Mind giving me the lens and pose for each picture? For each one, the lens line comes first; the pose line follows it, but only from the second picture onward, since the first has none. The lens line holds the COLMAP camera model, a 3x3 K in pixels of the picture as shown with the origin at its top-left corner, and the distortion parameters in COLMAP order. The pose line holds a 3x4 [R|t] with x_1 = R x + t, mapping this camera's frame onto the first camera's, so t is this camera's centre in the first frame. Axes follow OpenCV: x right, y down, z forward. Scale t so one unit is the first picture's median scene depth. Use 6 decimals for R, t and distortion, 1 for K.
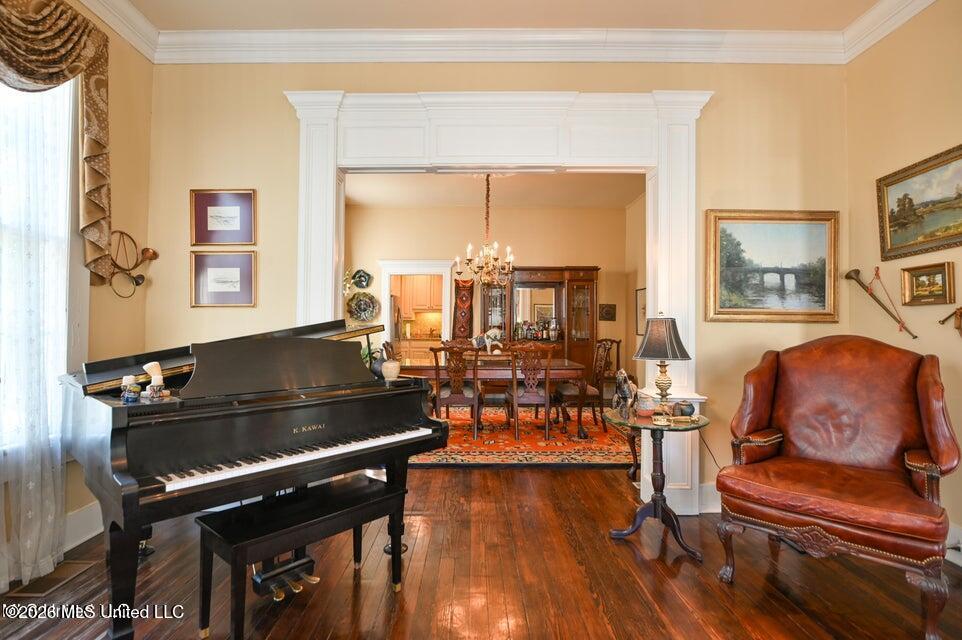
lens RADIAL K [[441.6, 0, 480.2], [0, 441.6, 318.4], [0, 0, 1]] dist [-0.001693, -0.000669]
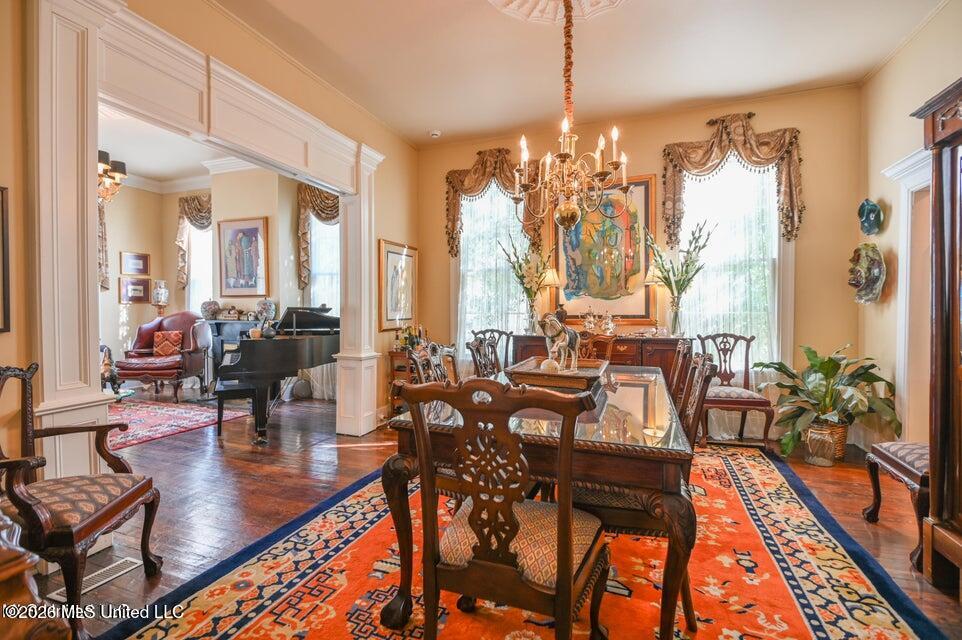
lens RADIAL K [[441.6, 0, 481.6], [0, 441.6, 319.0], [0, 0, 1]] dist [-0.001693, -0.000669]
pose [[-0.342042, 0.020123, -0.939469, 0.369894], [0.011749, 0.999784, 0.017137, 0.013135], [0.939611, -0.005176, -0.342204, 0.811253]]
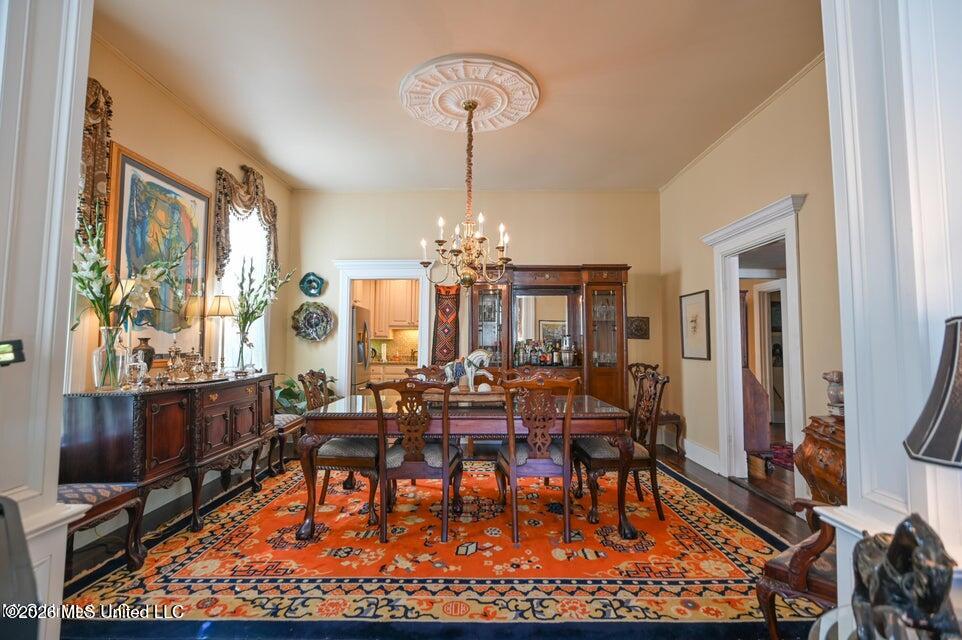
lens RADIAL K [[441.6, 0, 483.4], [0, 441.6, 318.0], [0, 0, 1]] dist [-0.001693, -0.000669]
pose [[0.999994, -0.003306, -0.001316, 0.028461], [0.003239, 0.998849, -0.047861, 0.005396], [0.001473, 0.047856, 0.998853, 0.272096]]
